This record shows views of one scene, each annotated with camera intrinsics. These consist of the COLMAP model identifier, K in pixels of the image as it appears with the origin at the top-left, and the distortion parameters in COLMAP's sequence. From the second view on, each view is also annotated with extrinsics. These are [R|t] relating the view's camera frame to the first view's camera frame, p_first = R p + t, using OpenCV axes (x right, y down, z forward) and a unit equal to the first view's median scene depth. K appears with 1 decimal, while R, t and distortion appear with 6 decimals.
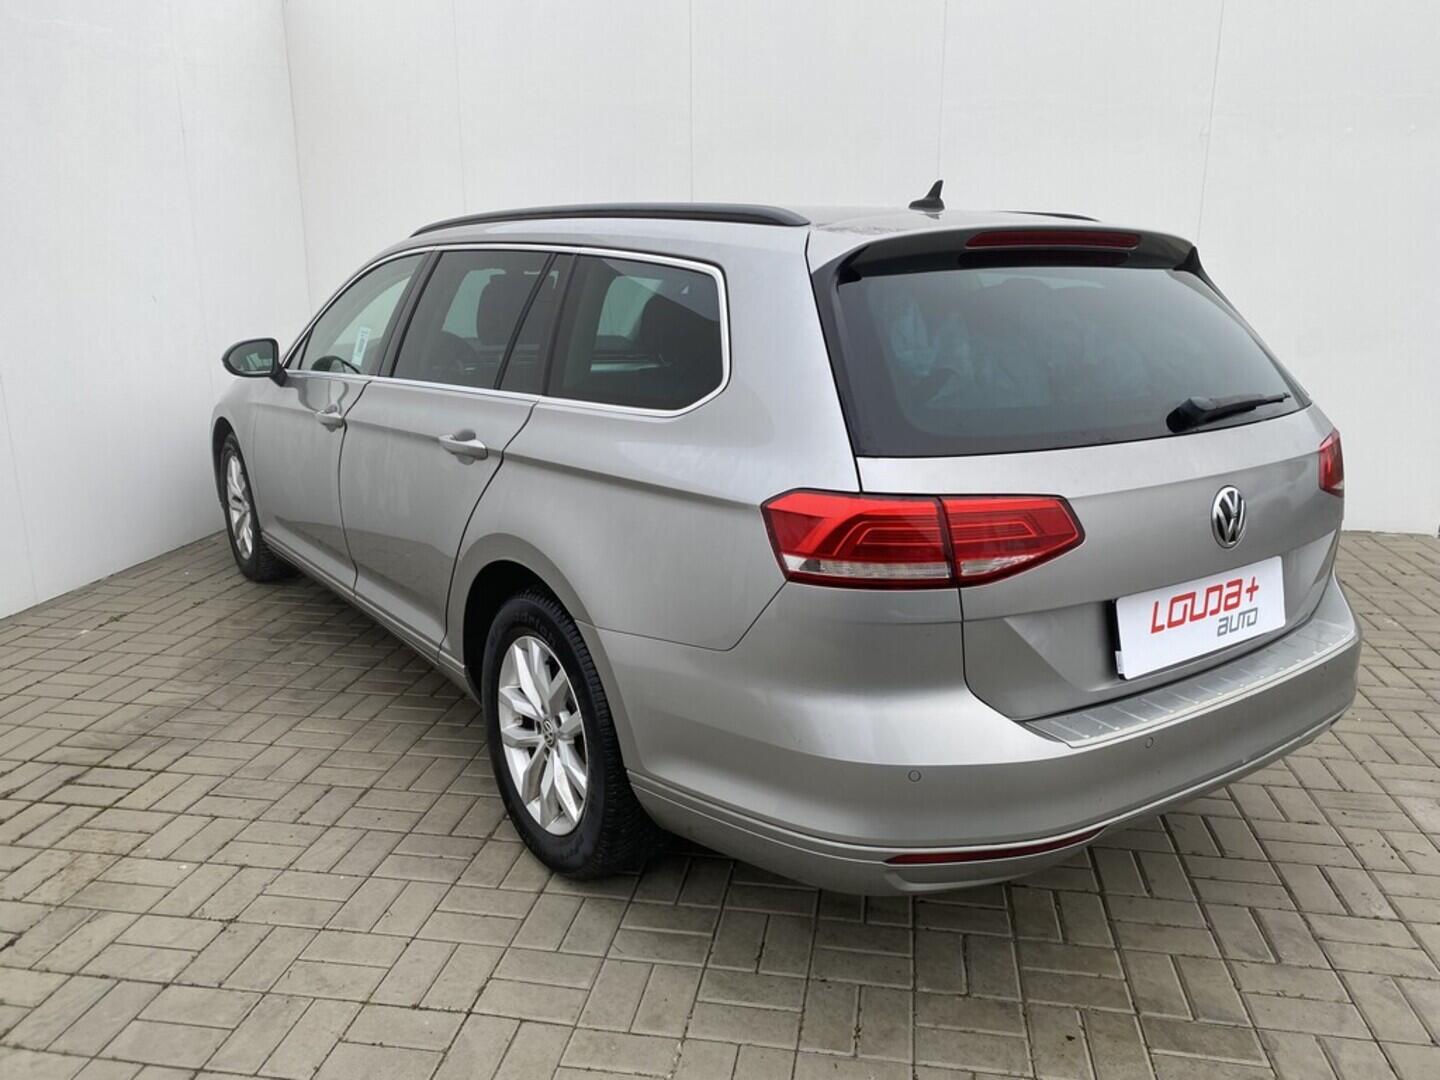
lens RADIAL K [[1095.8, 0, 718.7], [0, 1095.8, 556.7], [0, 0, 1]] dist [0.009661, 0.000811]
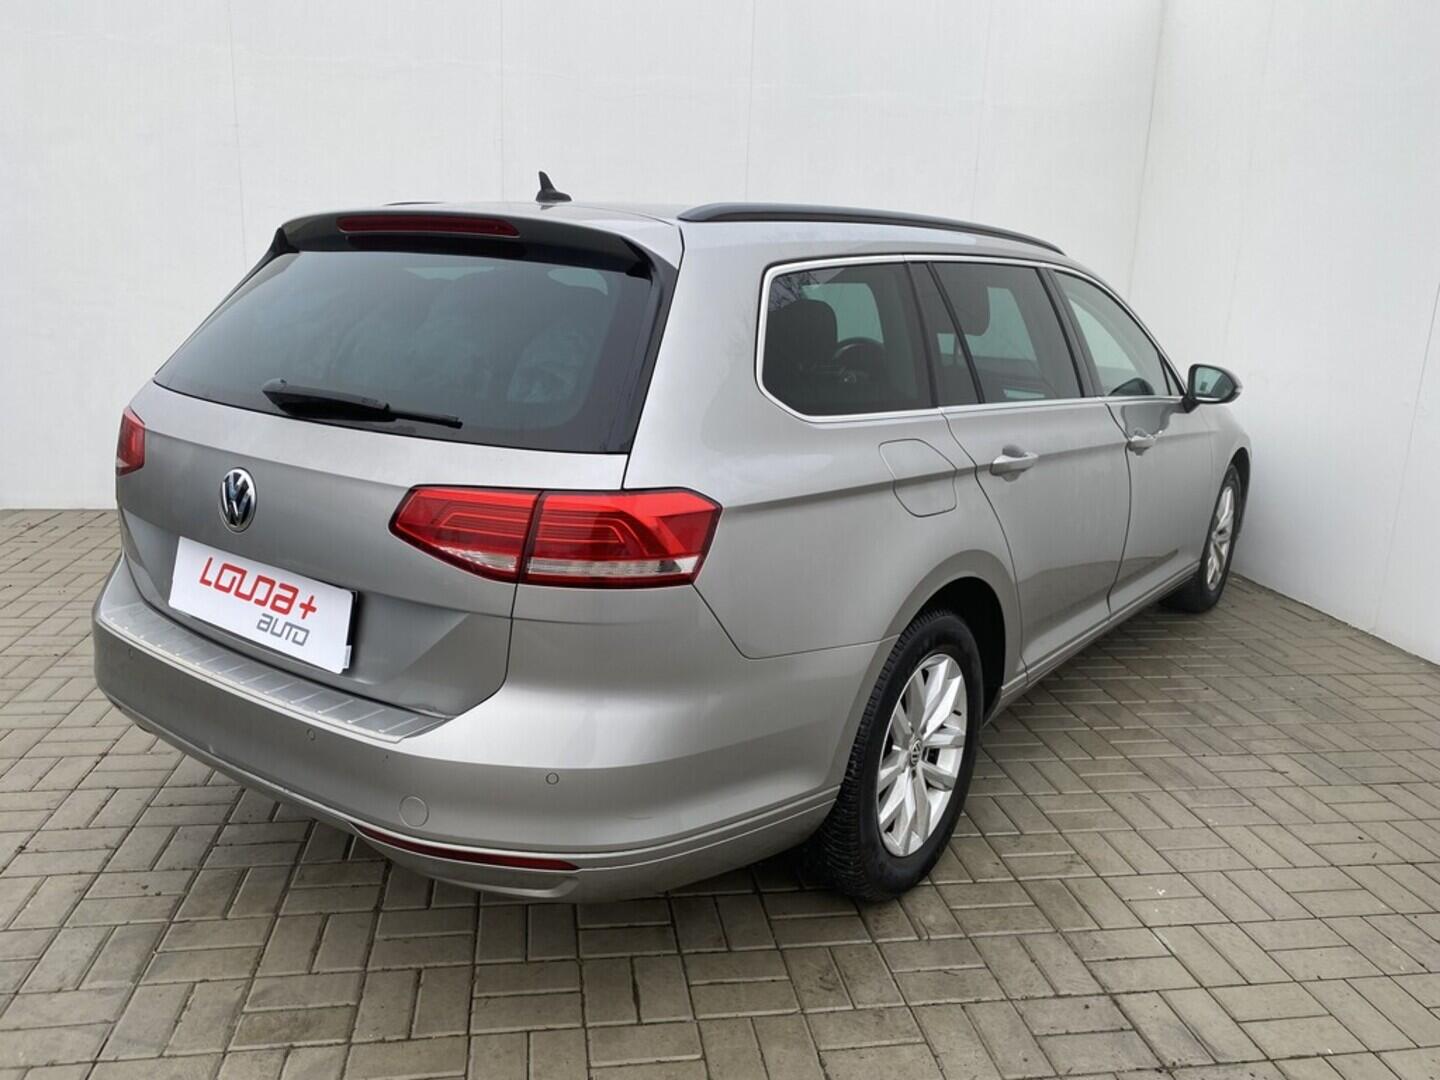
lens RADIAL K [[1086.6, 0, 709.4], [0, 1086.6, 579.7], [0, 0, 1]] dist [0.010887, 0.000180]
pose [[0.315601, 0.270134, -0.909628, 1.104430], [-0.290120, 0.940186, 0.178550, -0.194624], [0.903453, 0.207551, 0.375095, 0.761941]]
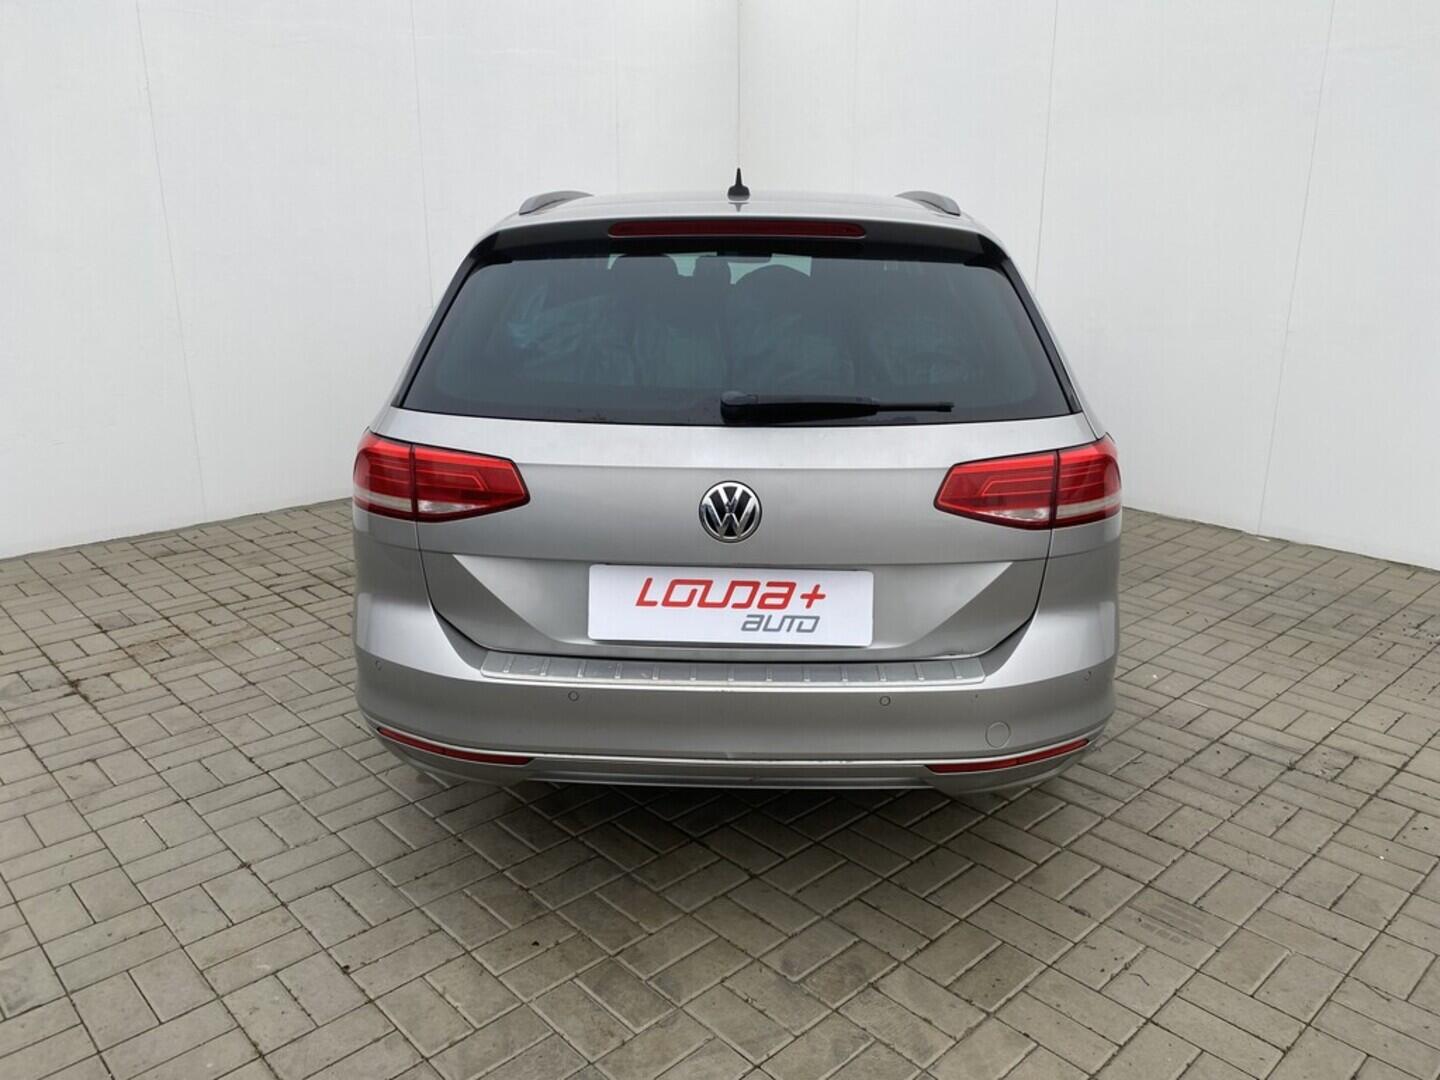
lens RADIAL K [[1099.7, 0, 730.5], [0, 1099.7, 539.0], [0, 0, 1]] dist [0.011812, -0.001141]
pose [[0.800904, 0.172394, -0.573439, 0.776878], [-0.163519, 0.984228, 0.067508, -0.058983], [0.576033, 0.039701, 0.816462, 0.127701]]
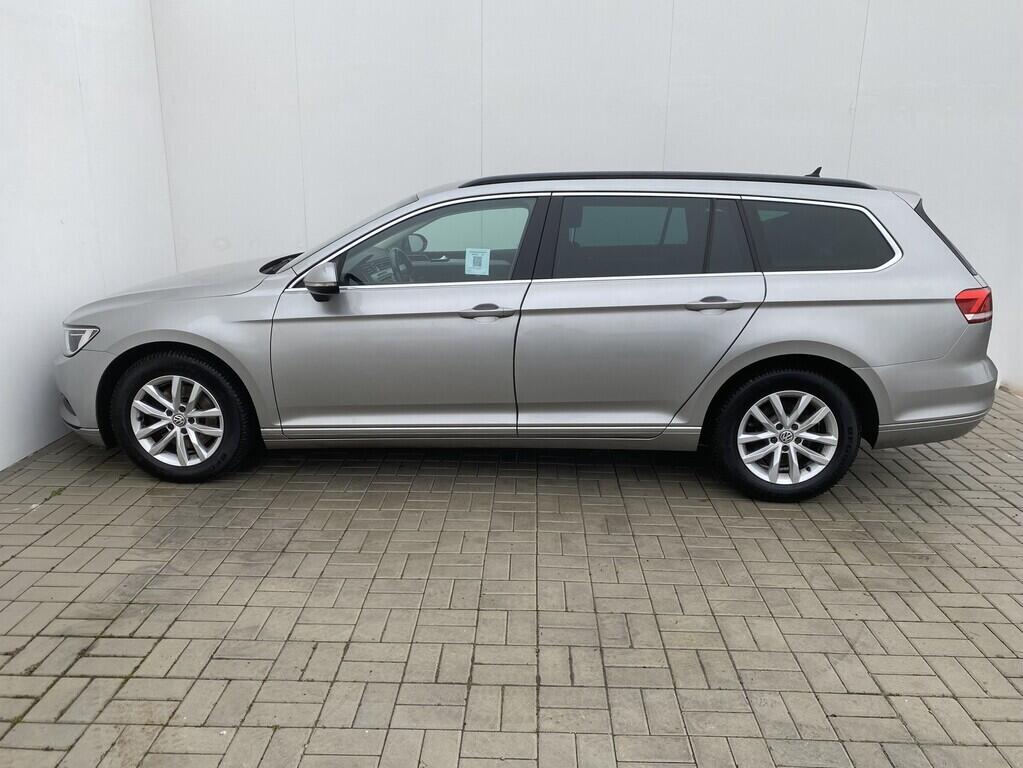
lens RADIAL K [[783.7, 0, 511.5], [0, 783.7, 384.0], [0, 0, 1]] dist [0.006445, 0.007597]
pose [[0.989581, -0.023878, 0.141982, -0.277490], [0.025140, 0.999659, -0.007101, -0.069437], [-0.141764, 0.010597, 0.989844, 0.120139]]
